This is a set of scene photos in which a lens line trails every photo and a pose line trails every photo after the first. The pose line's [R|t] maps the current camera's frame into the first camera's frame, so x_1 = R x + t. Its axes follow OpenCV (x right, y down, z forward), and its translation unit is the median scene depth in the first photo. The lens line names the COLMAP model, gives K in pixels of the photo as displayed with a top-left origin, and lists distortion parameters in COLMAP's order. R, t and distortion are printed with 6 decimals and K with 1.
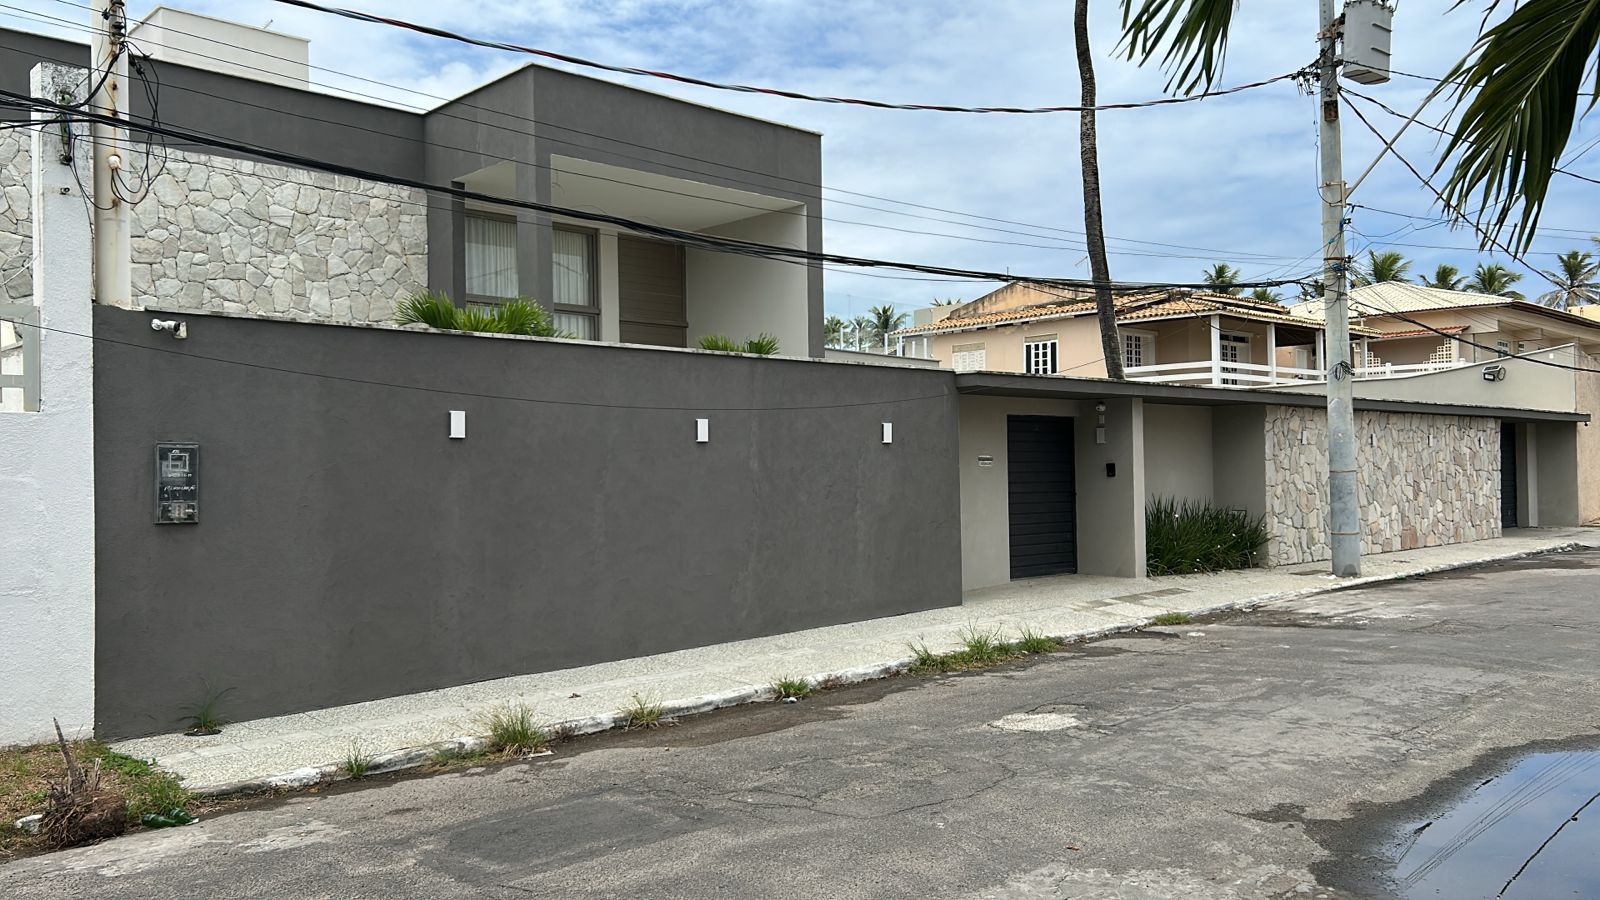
lens RADIAL K [[1248.9, 0, 800.0], [0, 1248.9, 450.0], [0, 0, 1]] dist [0.004776, -0.002704]
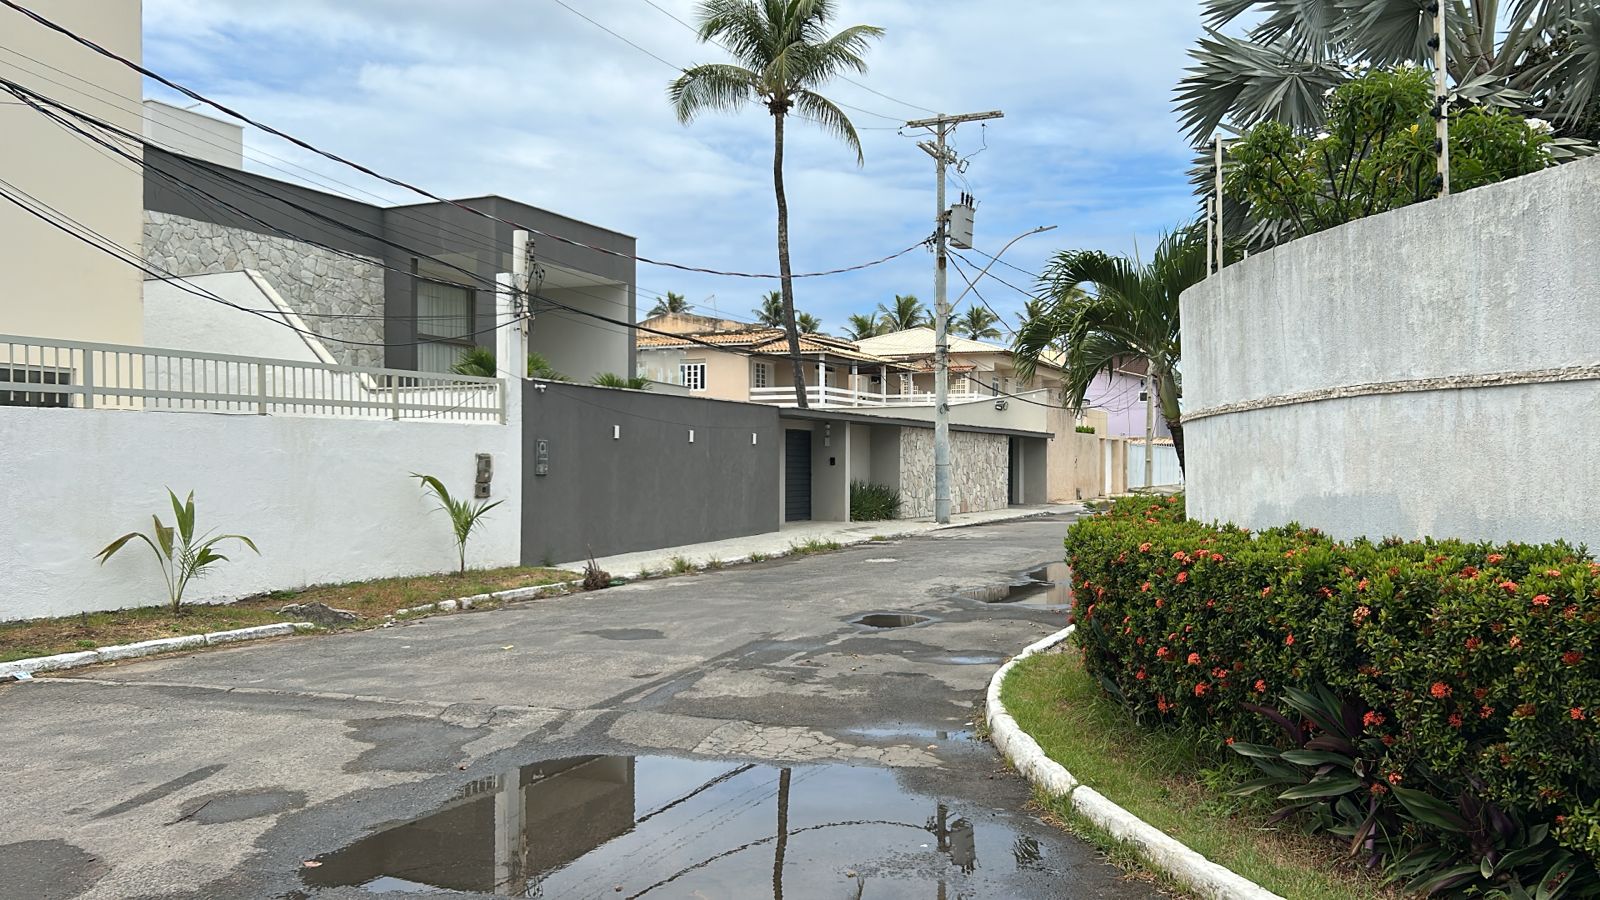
lens RADIAL K [[1248.9, 0, 800.0], [0, 1248.9, 450.0], [0, 0, 1]] dist [0.004776, -0.002704]
pose [[0.929367, 0.023529, 0.368407, -0.401620], [-0.025316, 0.999679, 0.000017, 0.001043], [-0.368289, -0.009342, 0.929665, -0.566569]]
